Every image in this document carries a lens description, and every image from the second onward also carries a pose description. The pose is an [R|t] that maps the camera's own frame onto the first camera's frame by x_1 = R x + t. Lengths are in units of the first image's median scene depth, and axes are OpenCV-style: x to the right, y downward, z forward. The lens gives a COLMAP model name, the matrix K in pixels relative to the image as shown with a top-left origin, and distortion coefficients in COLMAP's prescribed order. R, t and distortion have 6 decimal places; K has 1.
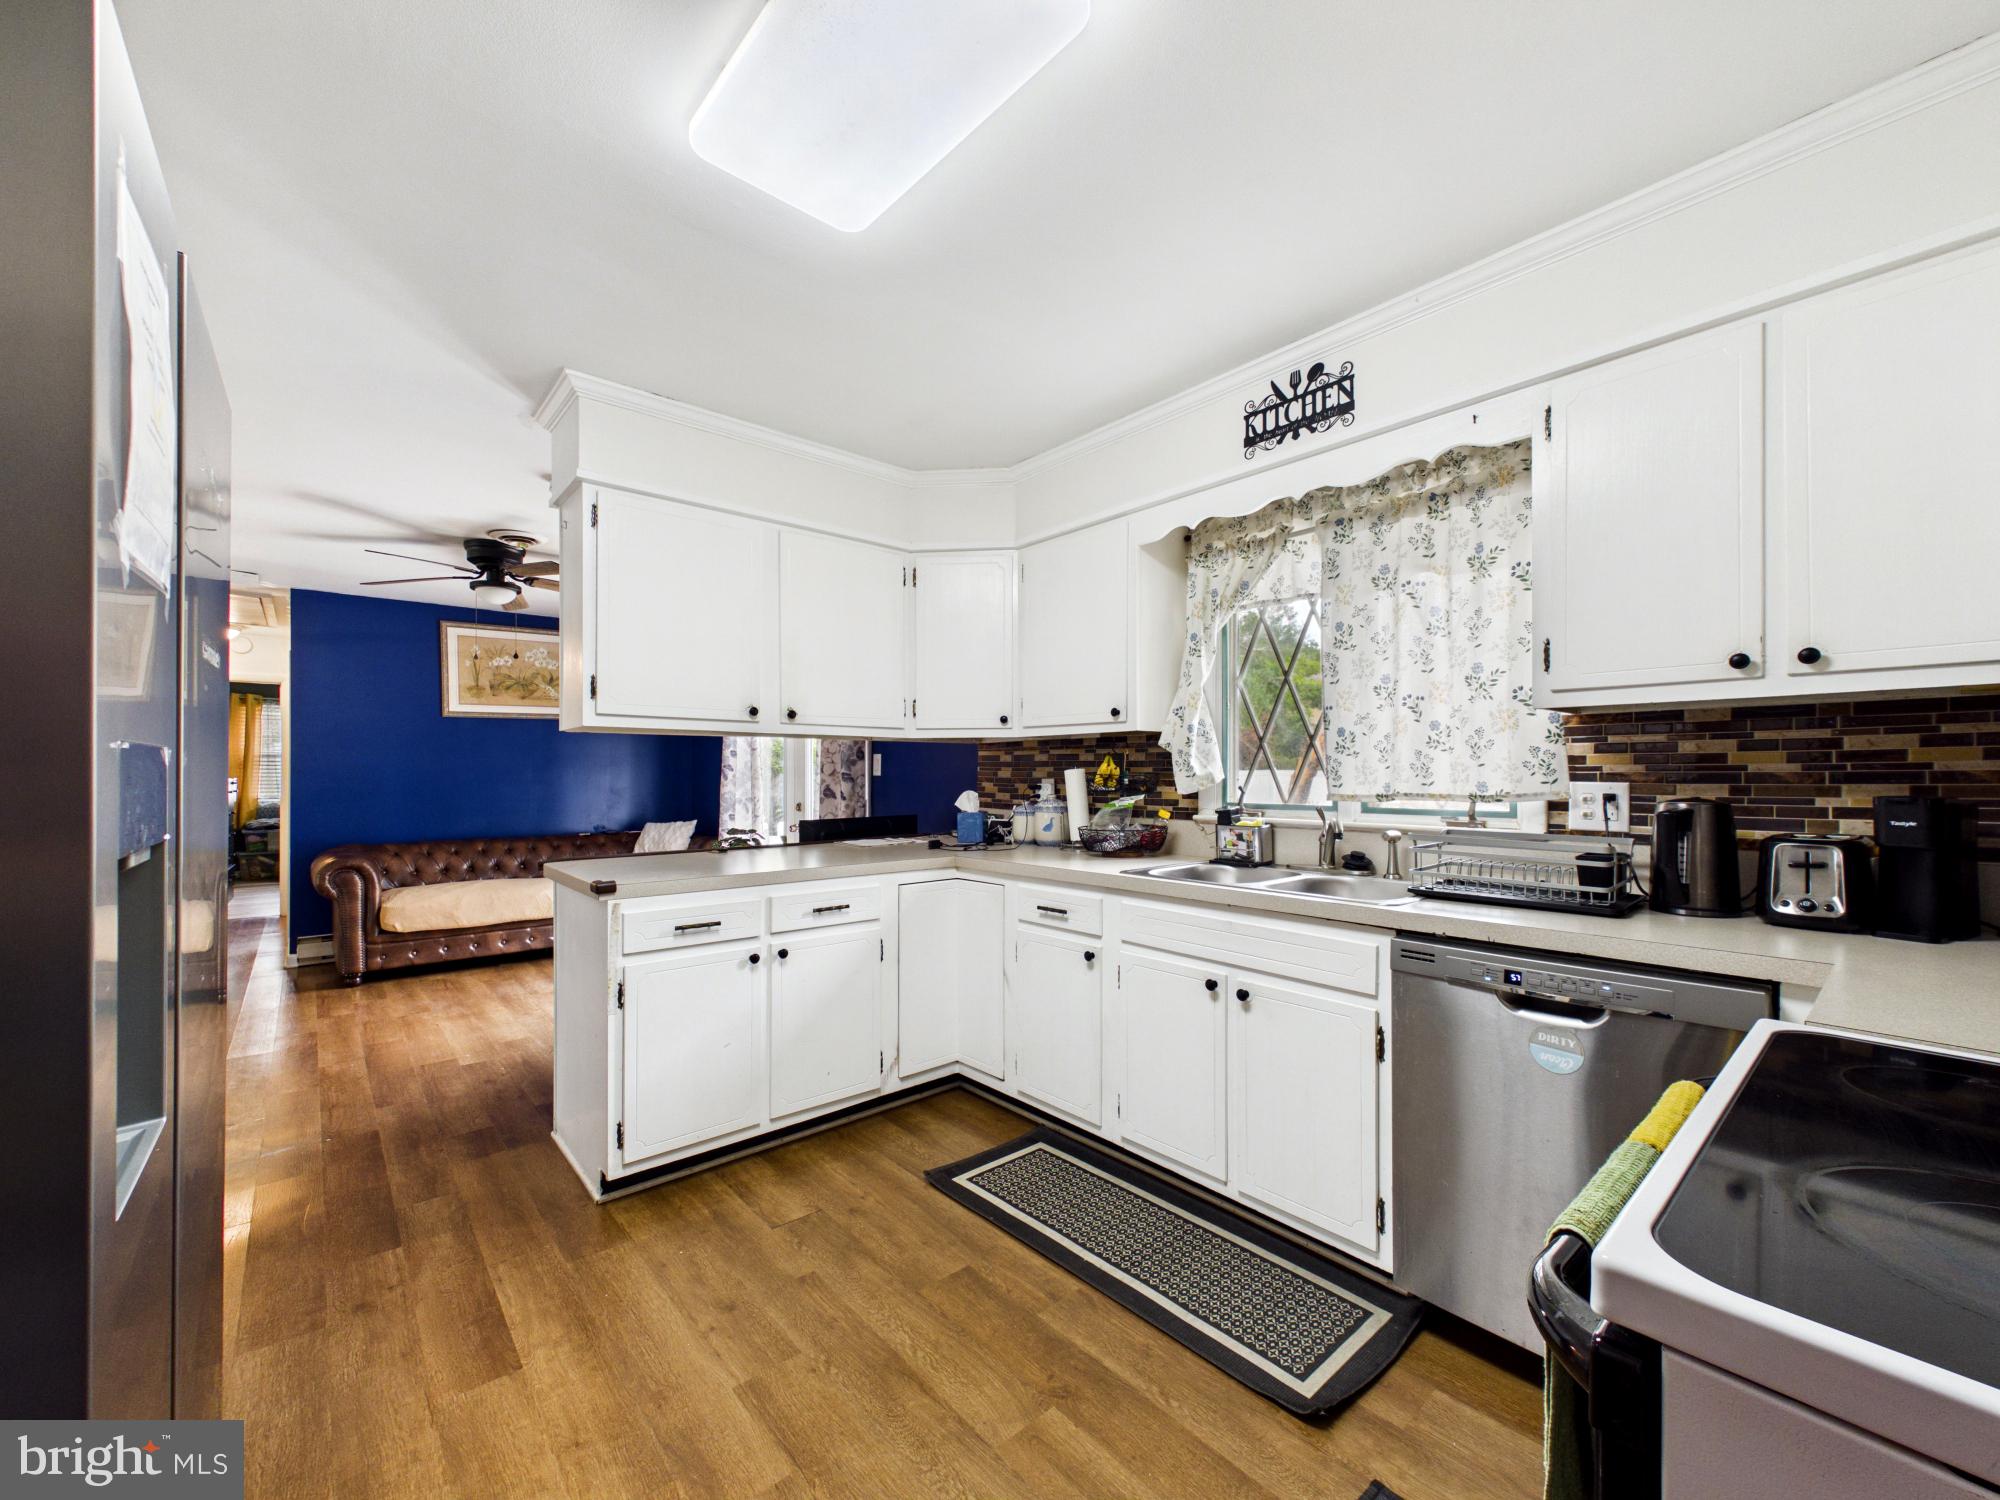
lens RADIAL K [[801.9, 0, 992.7], [0, 801.9, 773.1], [0, 0, 1]] dist [0.000194, -0.000099]
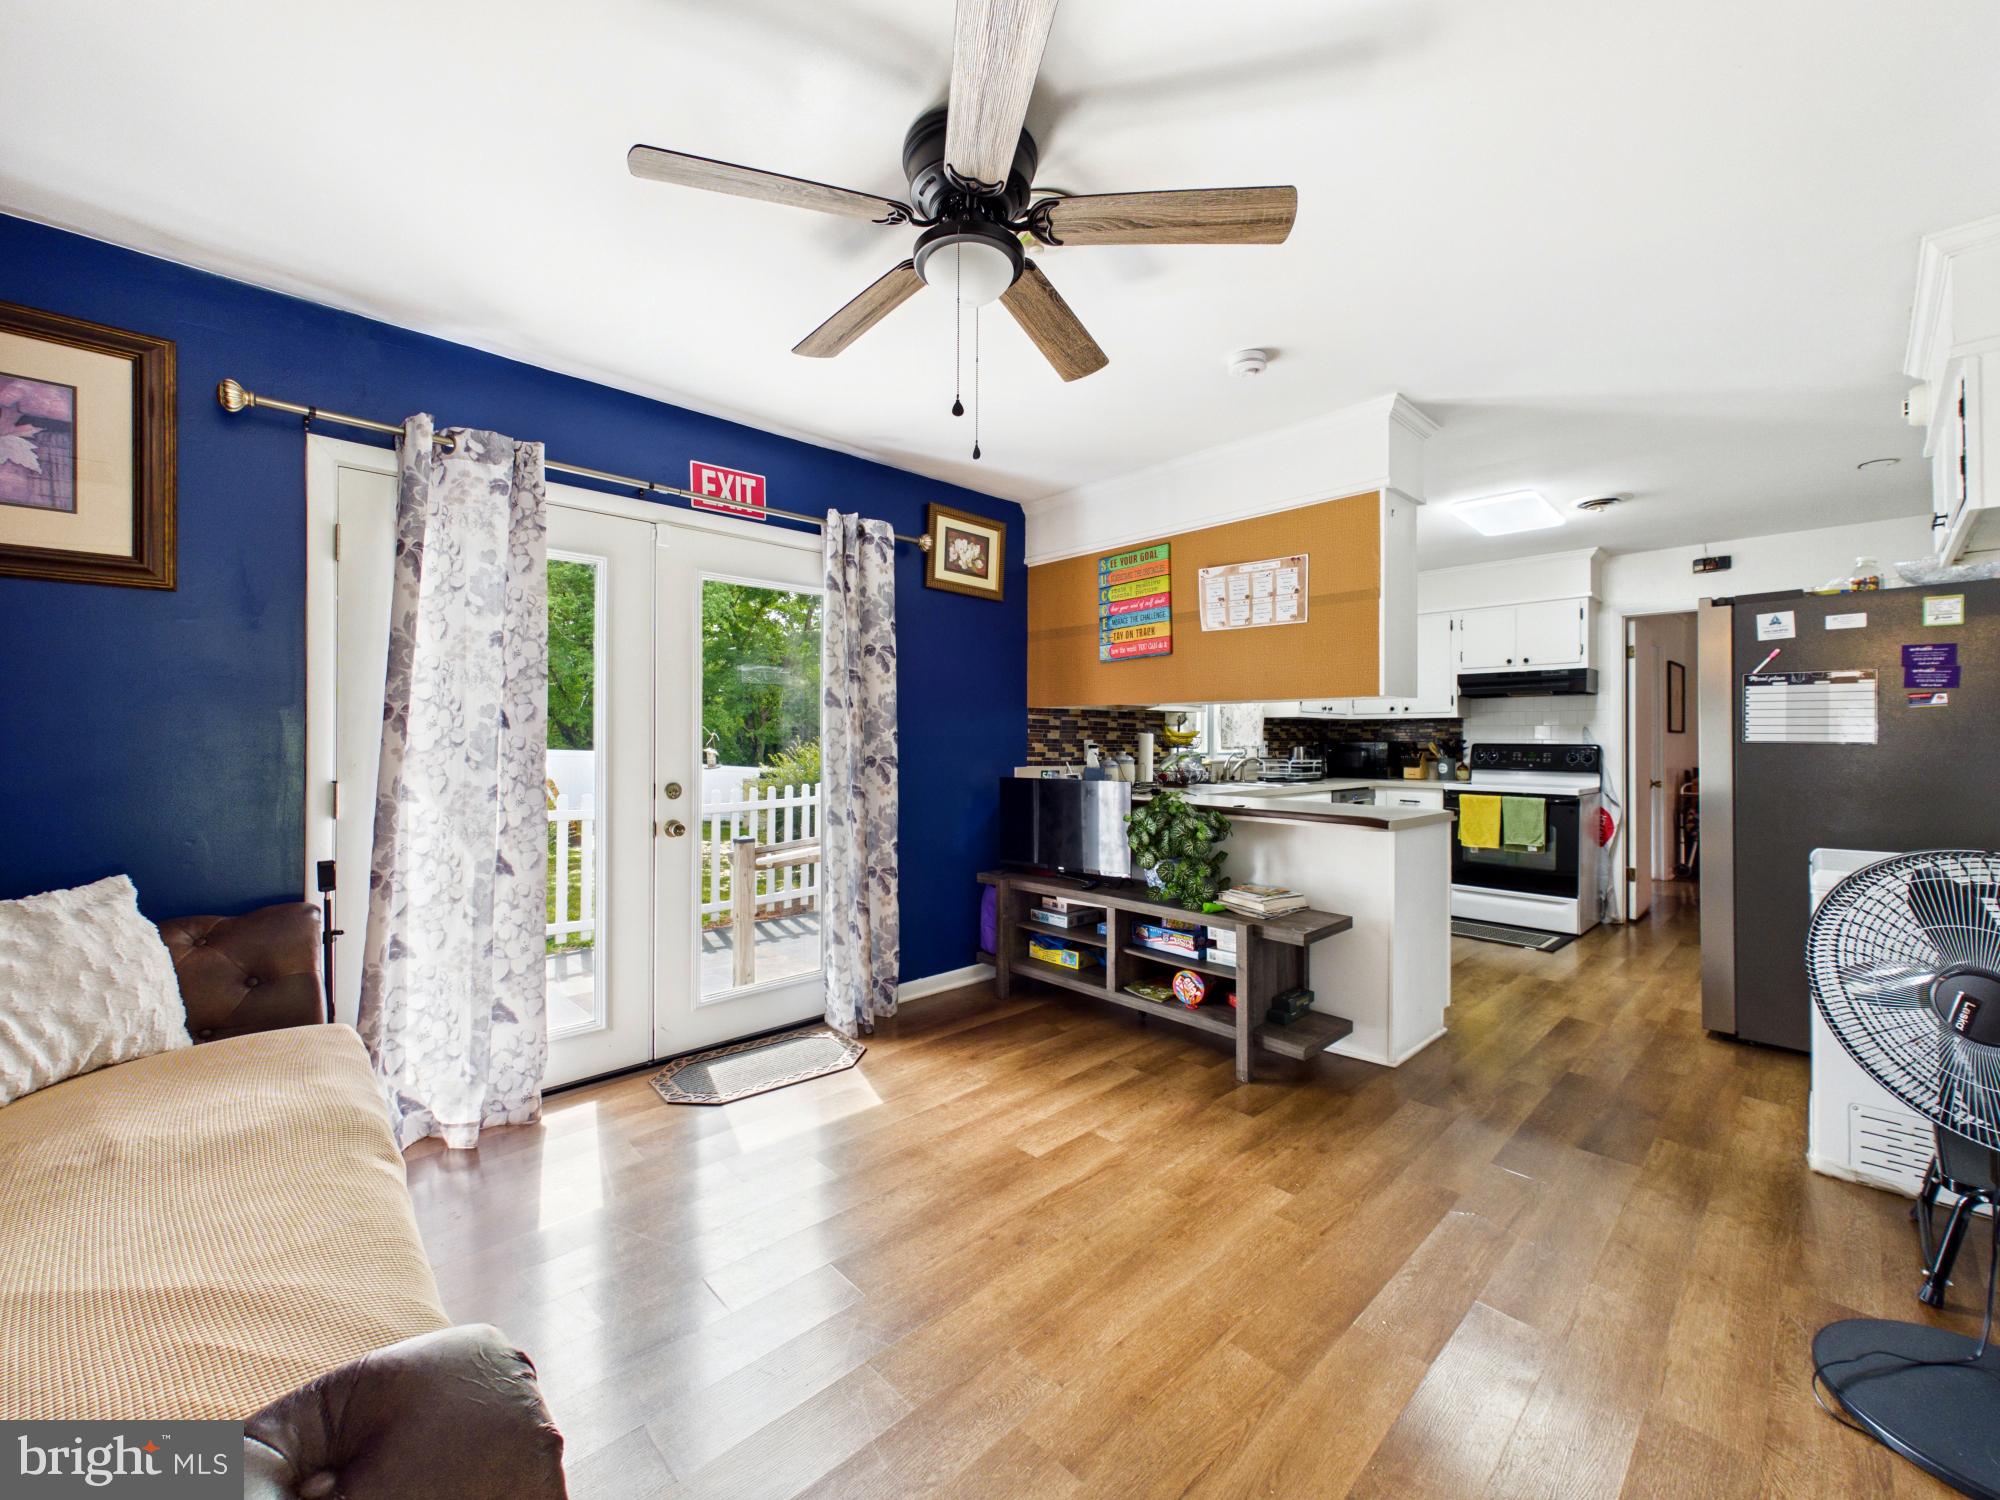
lens RADIAL K [[801.9, 0, 1003.0], [0, 801.9, 737.5], [0, 0, 1]] dist [0.000194, -0.000099]
pose [[-0.053277, 0.007263, 0.998553, -1.824967], [-0.002061, 0.999971, -0.007383, 0.019464], [-0.998578, -0.002451, -0.053260, 1.802900]]
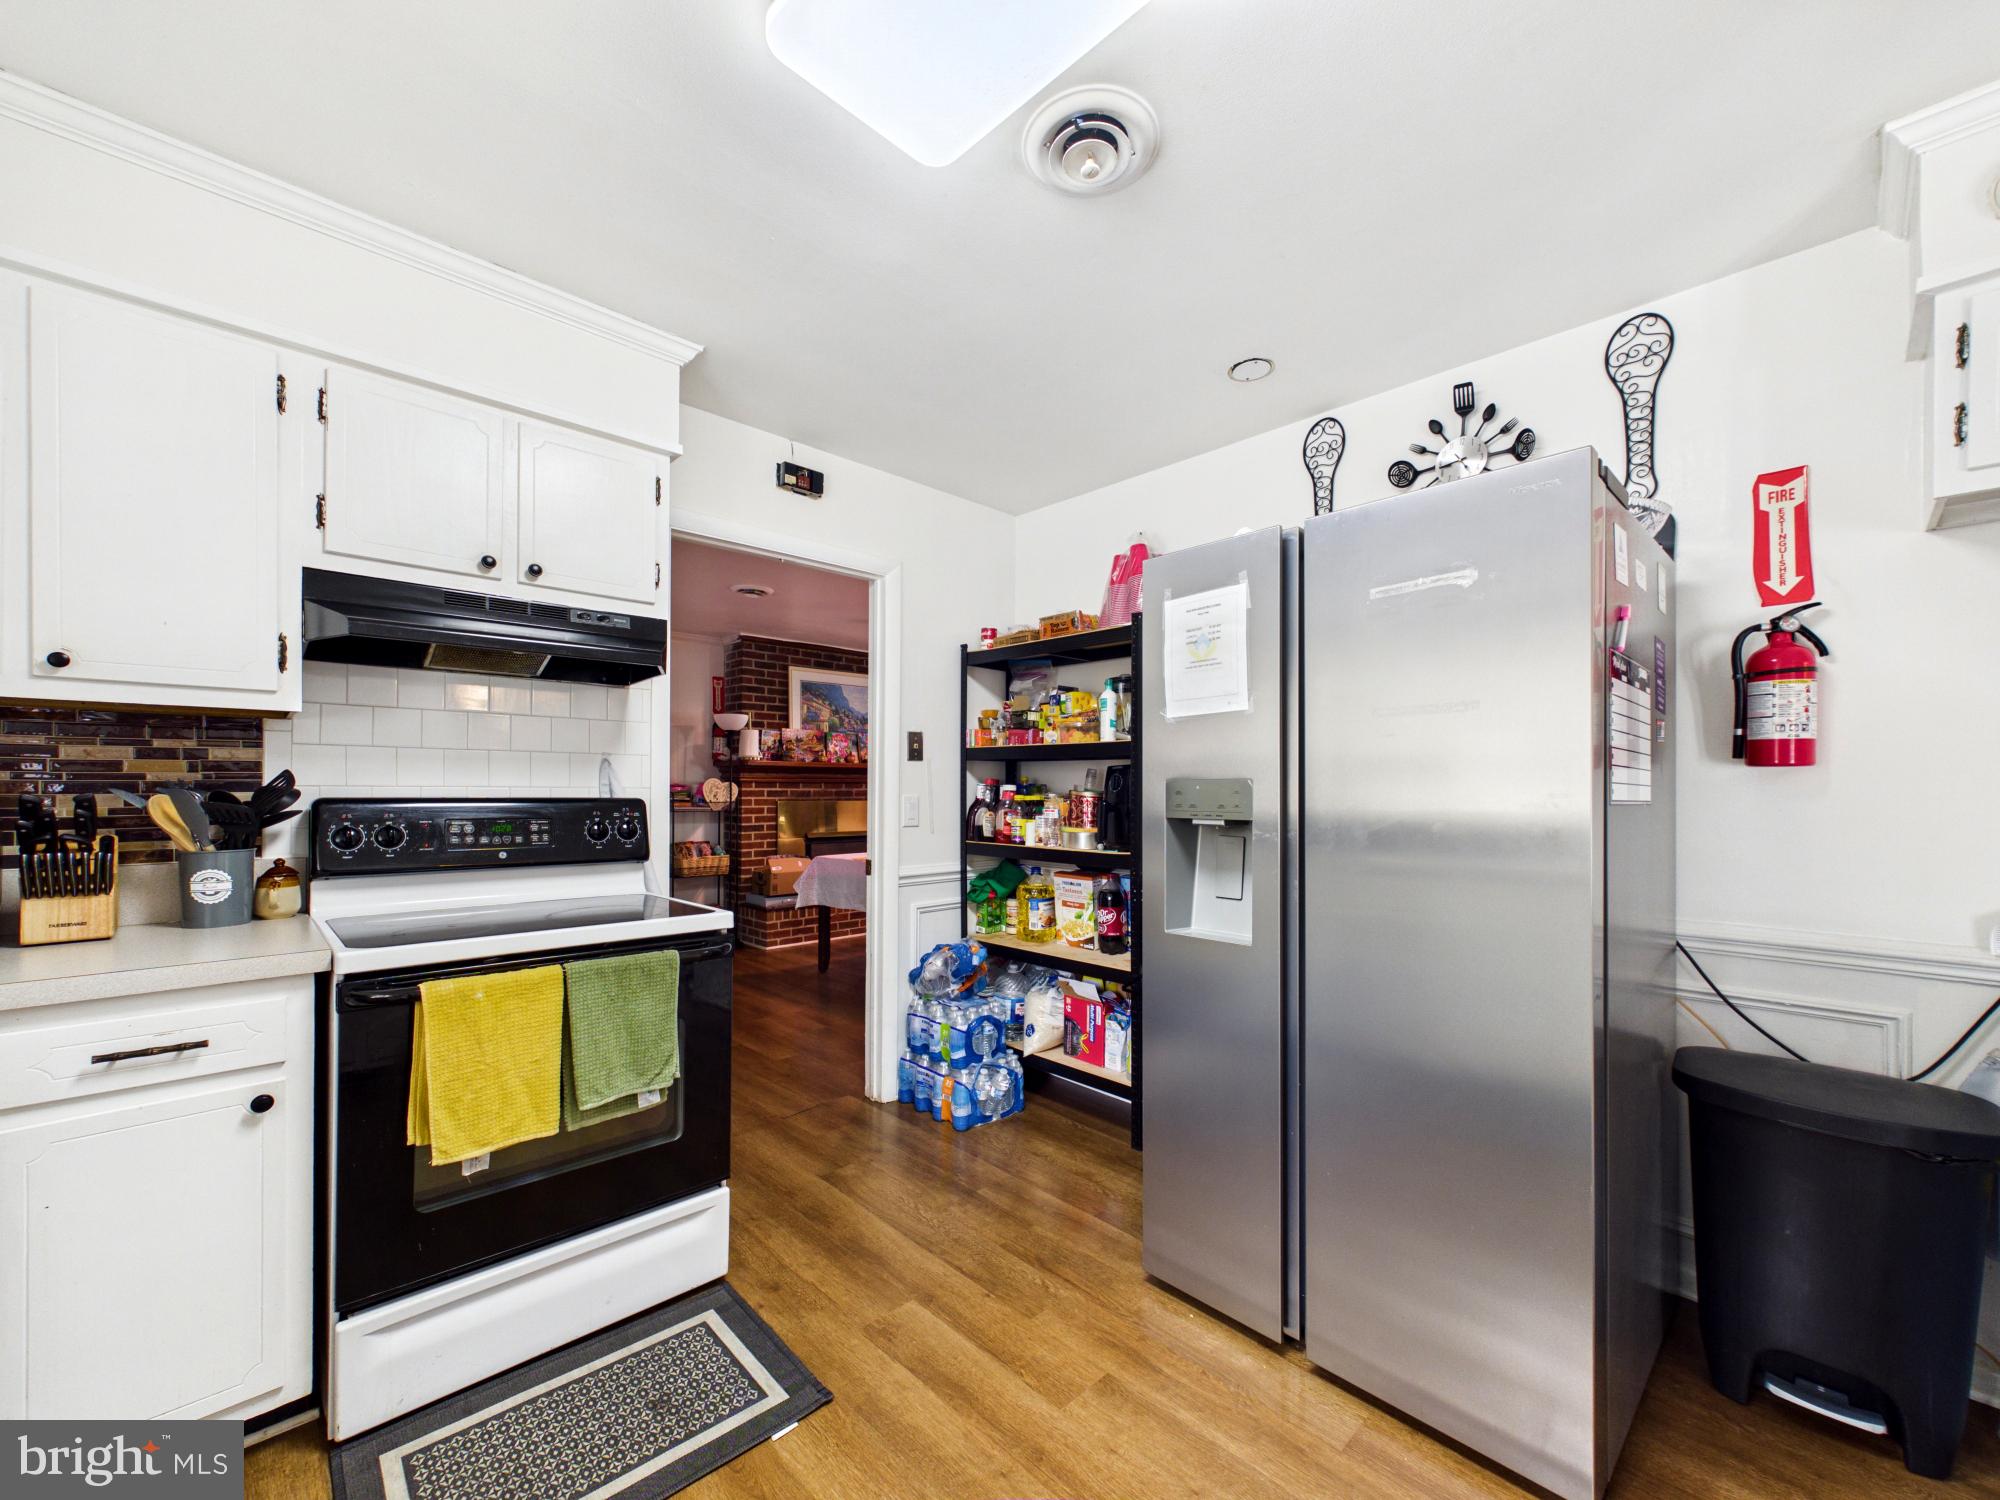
lens RADIAL K [[801.9, 0, 999.3], [0, 801.9, 790.8], [0, 0, 1]] dist [0.000194, -0.000099]
pose [[-0.998297, -0.001239, -0.058329, -0.040123], [-0.001598, 0.999980, 0.006117, 0.002627], [0.058320, 0.006199, -0.998279, 1.048137]]
